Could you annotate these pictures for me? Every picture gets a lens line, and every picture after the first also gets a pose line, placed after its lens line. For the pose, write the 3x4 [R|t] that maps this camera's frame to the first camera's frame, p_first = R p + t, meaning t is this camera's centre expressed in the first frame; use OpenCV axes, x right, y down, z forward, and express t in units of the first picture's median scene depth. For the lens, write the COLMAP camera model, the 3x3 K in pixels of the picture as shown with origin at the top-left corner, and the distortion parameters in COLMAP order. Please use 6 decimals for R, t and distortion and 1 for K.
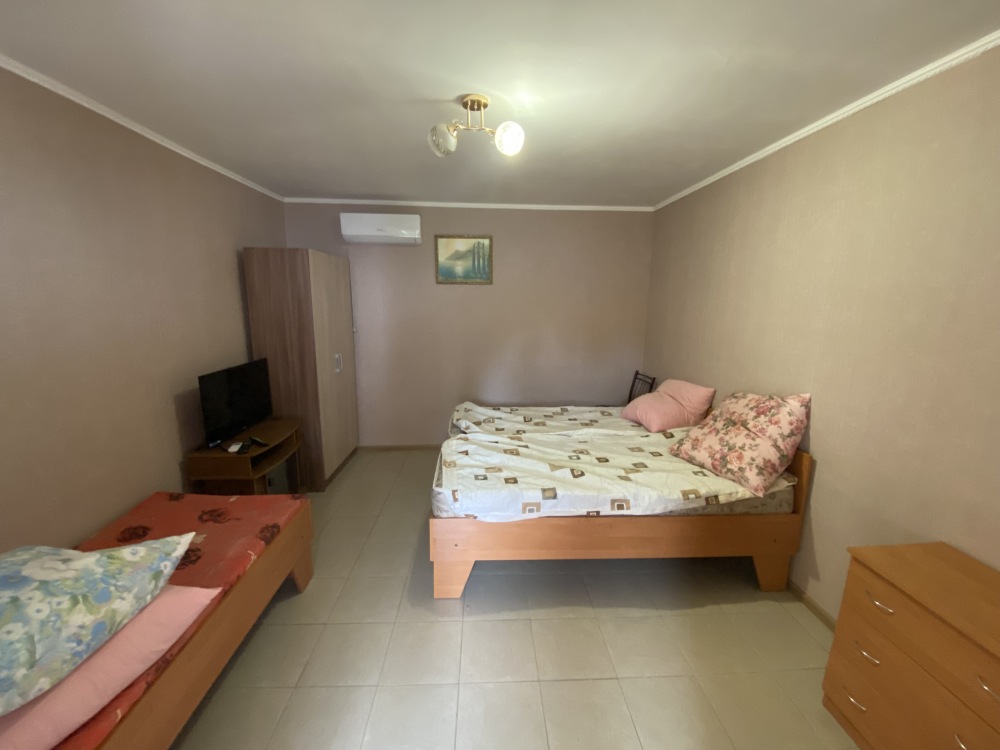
lens RADIAL K [[406.0, 0, 500.0], [0, 406.0, 375.0], [0, 0, 1]] dist [0.028028, -0.024236]
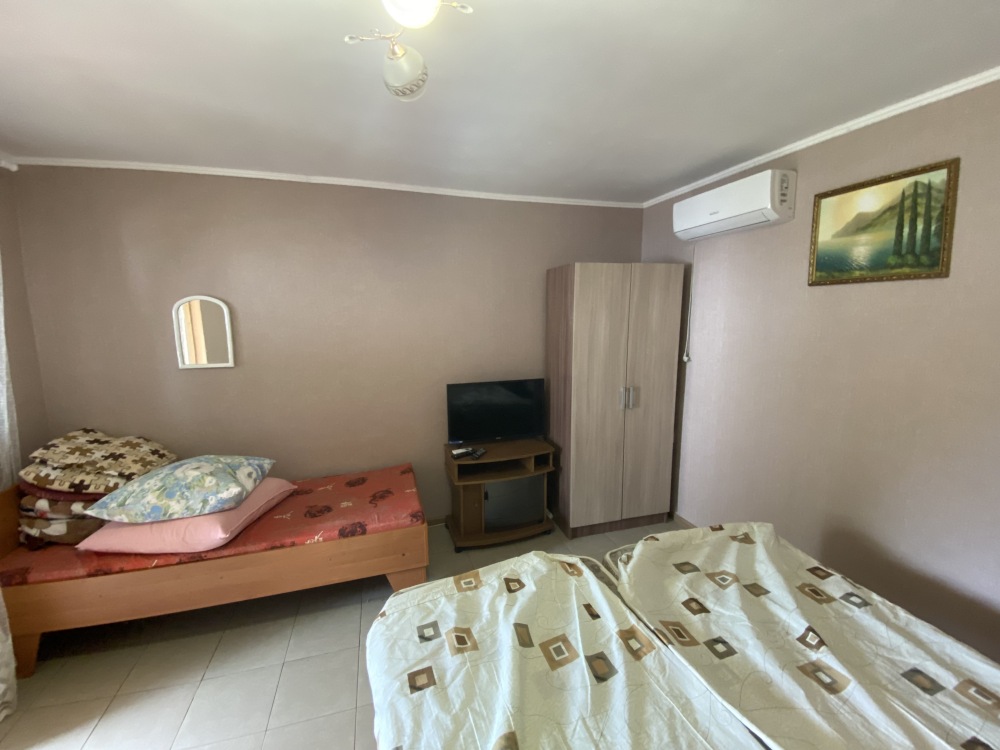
lens RADIAL K [[412.4, 0, 499.5], [0, 412.4, 352.7], [0, 0, 1]] dist [0.031266, -0.025083]
pose [[0.229350, 0.084574, -0.969663, 0.301932], [-0.155835, 0.986558, 0.049188, -0.107819], [0.960788, 0.139827, 0.239447, 0.525086]]
